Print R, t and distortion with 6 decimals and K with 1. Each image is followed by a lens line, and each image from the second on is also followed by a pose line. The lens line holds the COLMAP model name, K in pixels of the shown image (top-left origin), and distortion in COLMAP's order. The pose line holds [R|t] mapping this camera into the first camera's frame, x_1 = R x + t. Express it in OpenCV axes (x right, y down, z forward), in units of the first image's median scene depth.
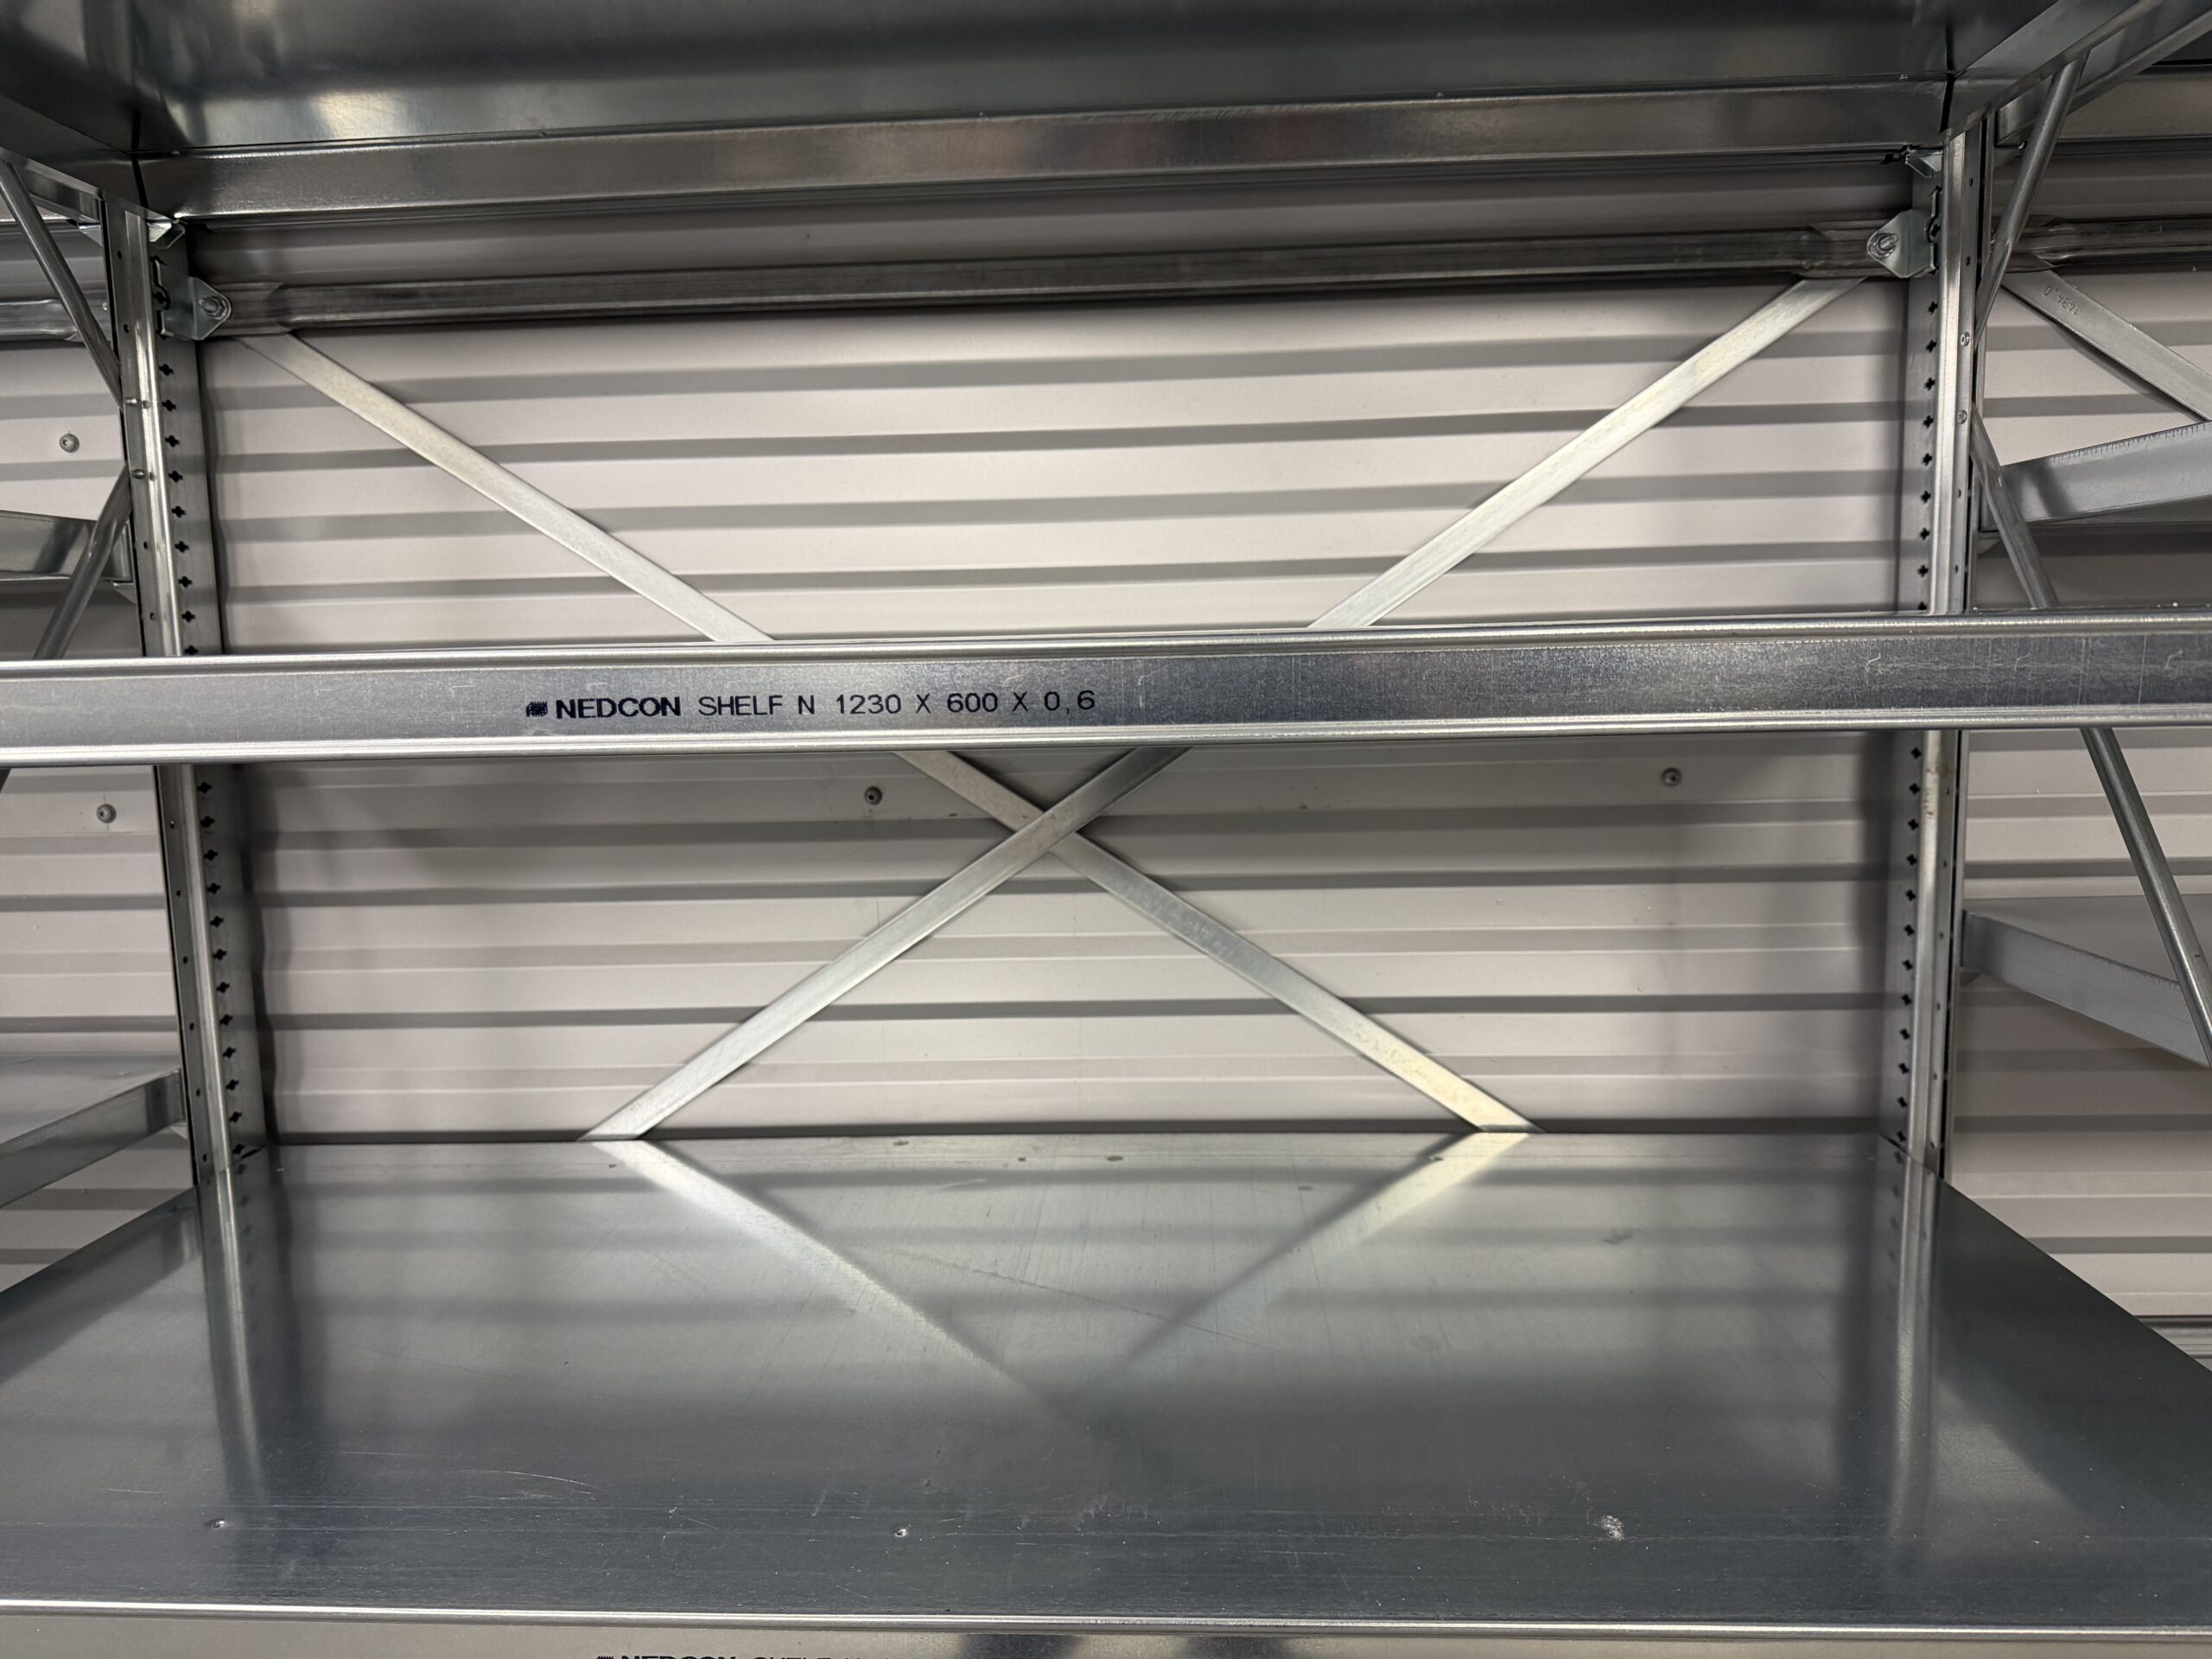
lens RADIAL K [[1636.0, 0, 1106.0], [0, 1636.0, 829.5], [0, 0, 1]] dist [-0.005938, -0.006020]
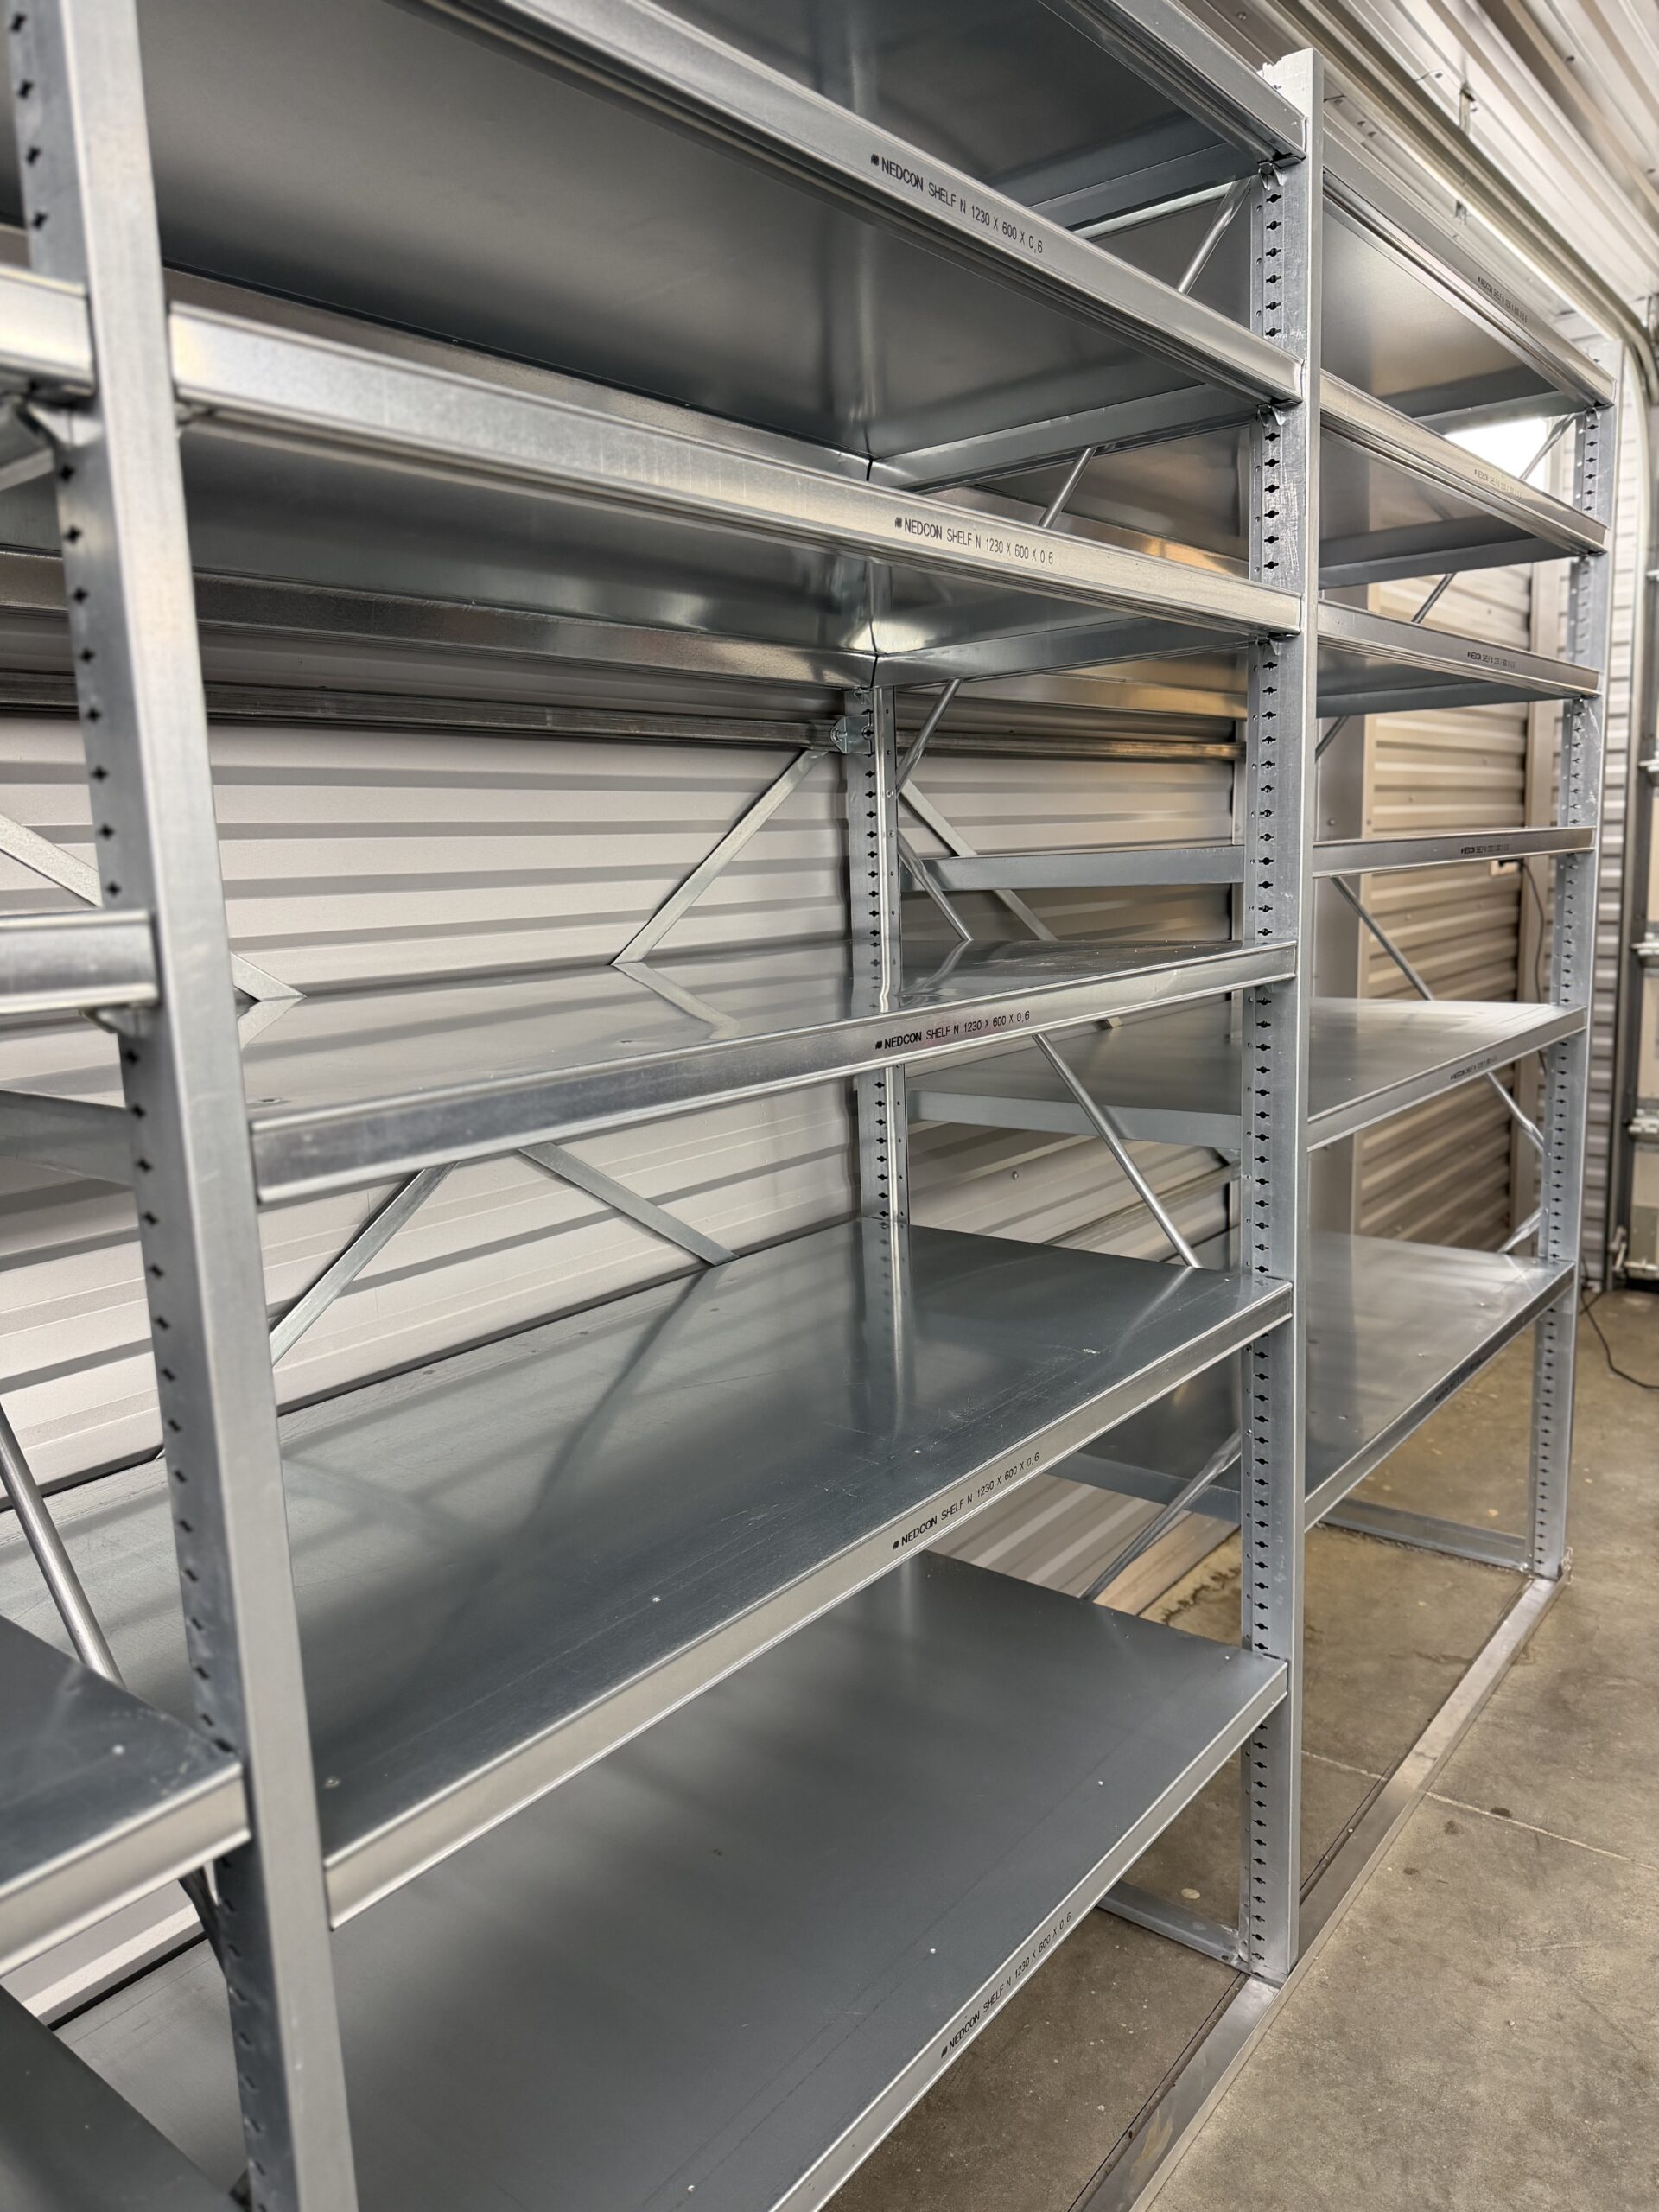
lens RADIAL K [[1581.0, 0, 824.9], [0, 1581.0, 1108.1], [0, 0, 1]] dist [-0.002419, -0.007921]
pose [[0.572150, -0.135157, 0.808936, -0.949169], [0.122732, 0.989331, 0.078490, -0.077598], [-0.810914, 0.054374, 0.582634, -0.003832]]
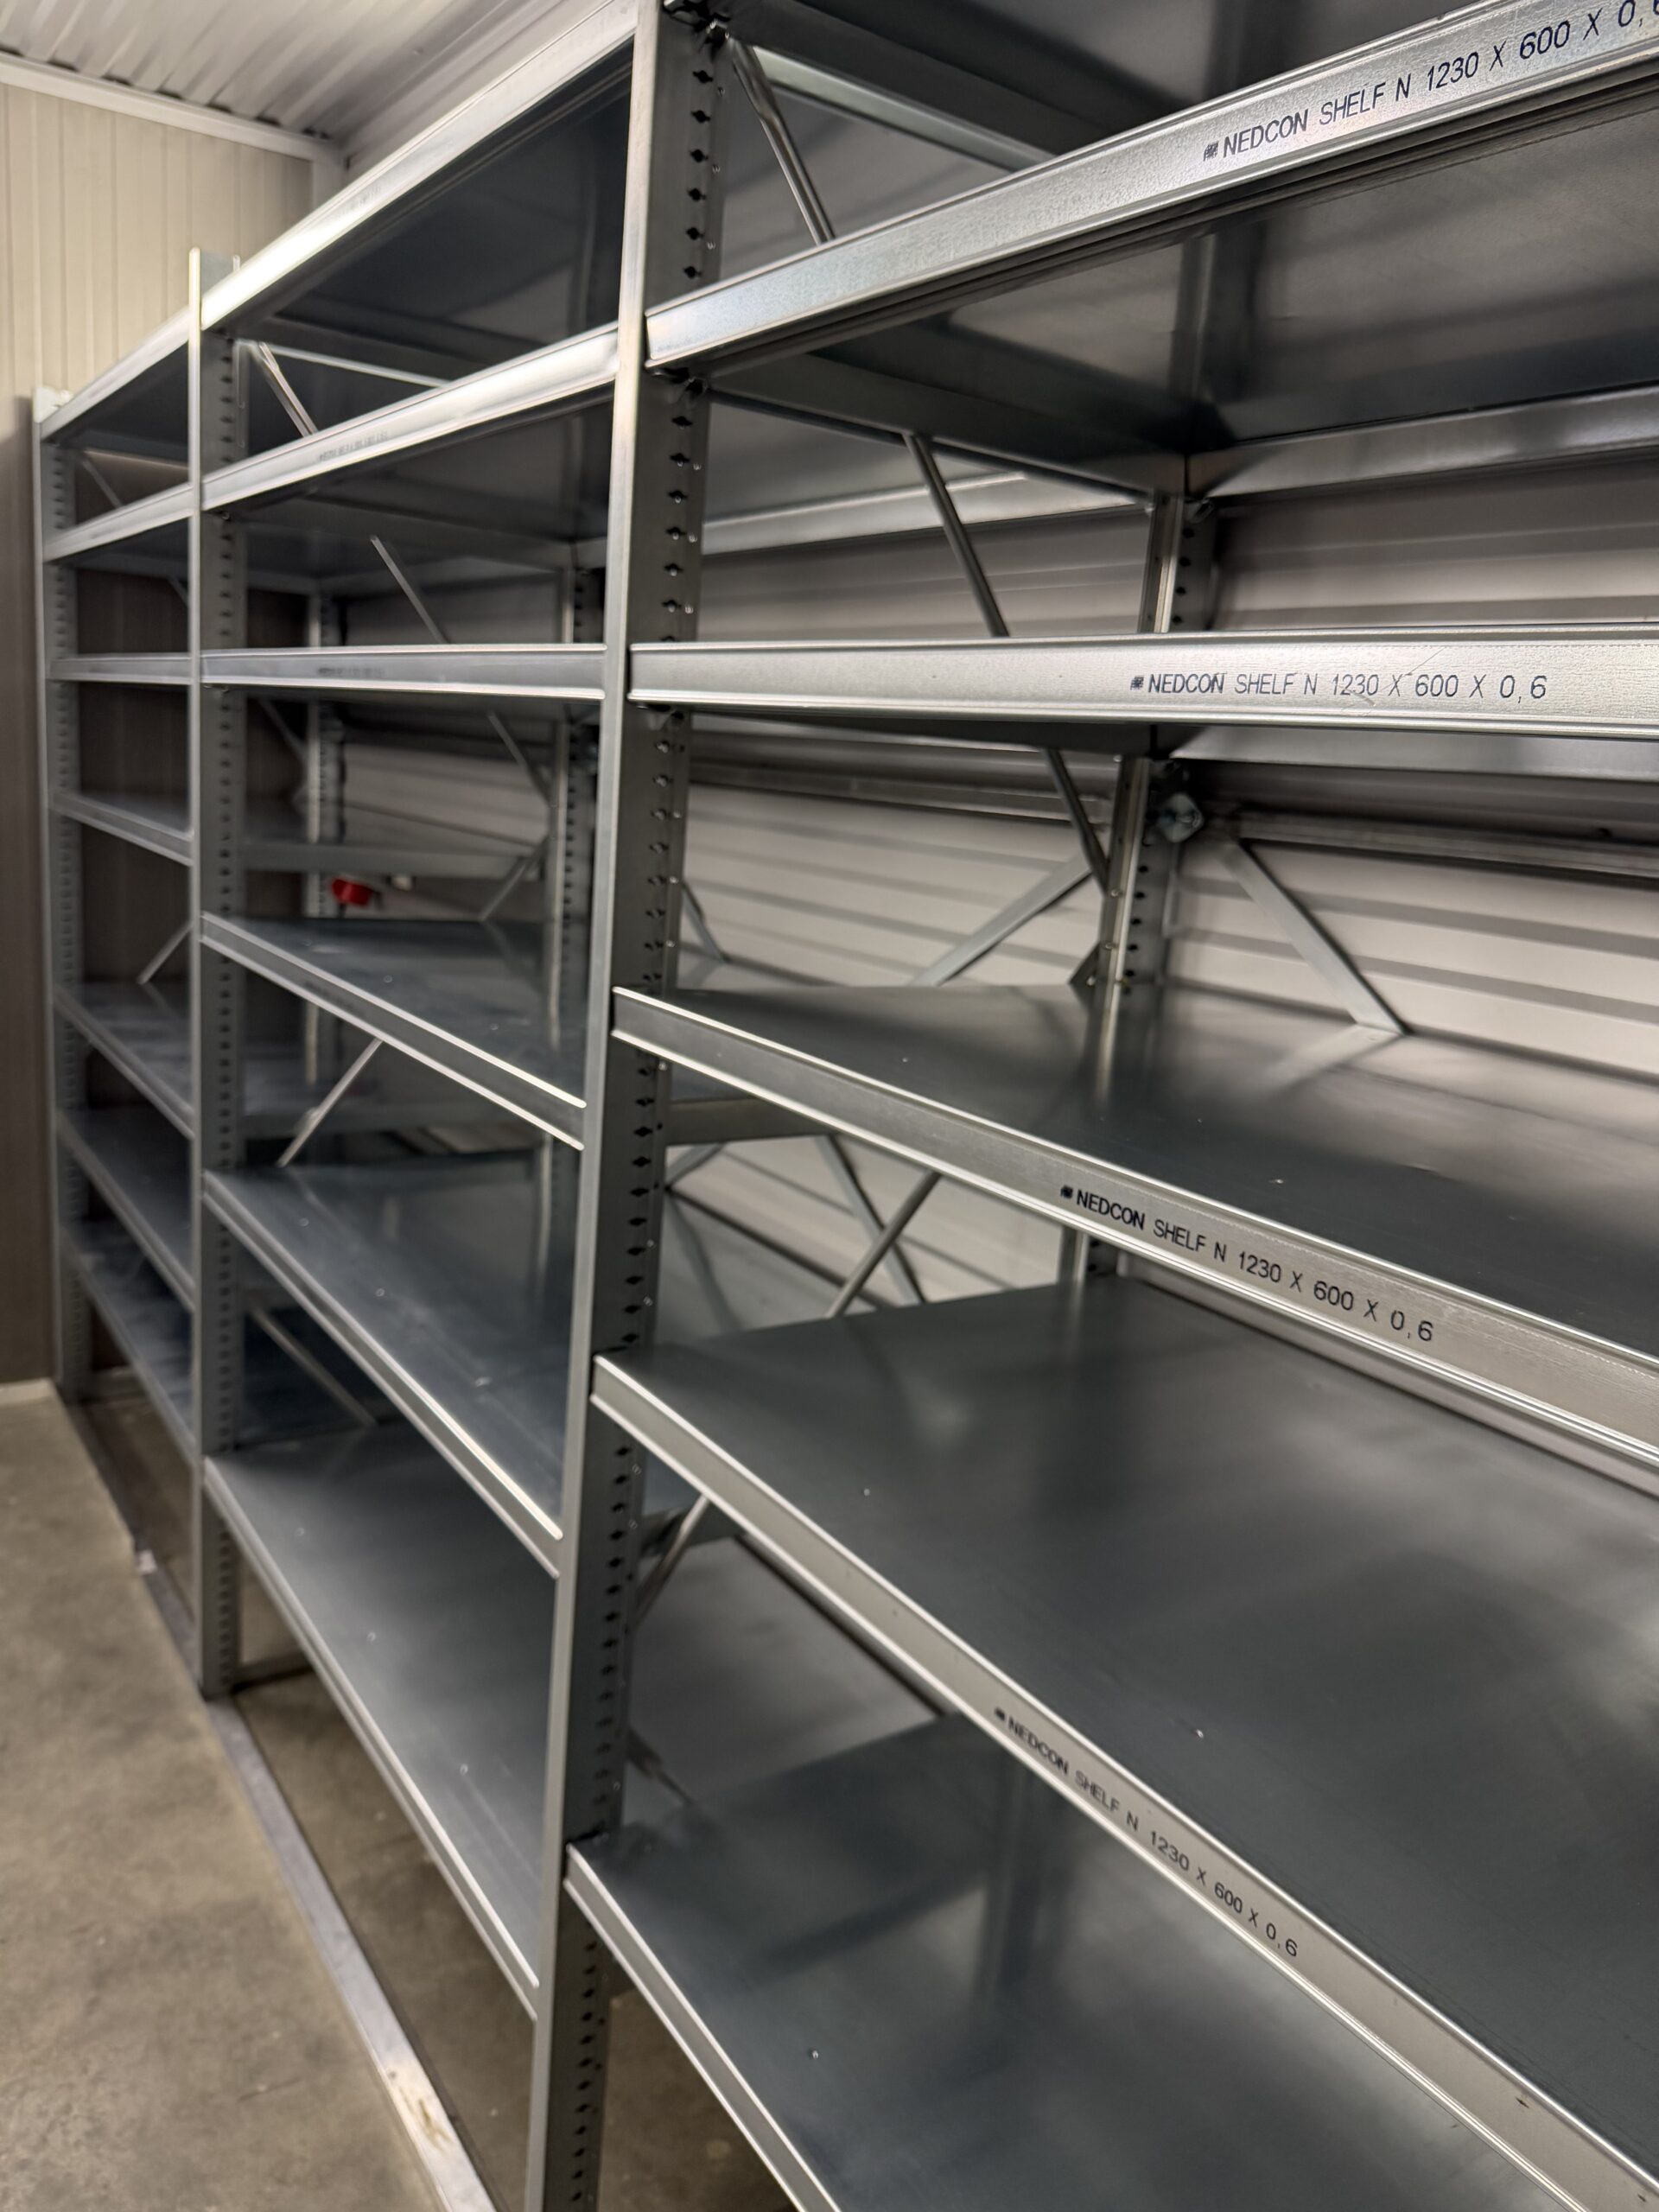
lens RADIAL K [[1581.0, 0, 824.9], [0, 1581.0, 1108.1], [0, 0, 1]] dist [-0.002419, -0.007921]
pose [[0.608973, 0.242976, -0.755059, 1.314808], [-0.183039, 0.969281, 0.164287, -0.269961], [0.771783, 0.038159, 0.634740, -0.072179]]
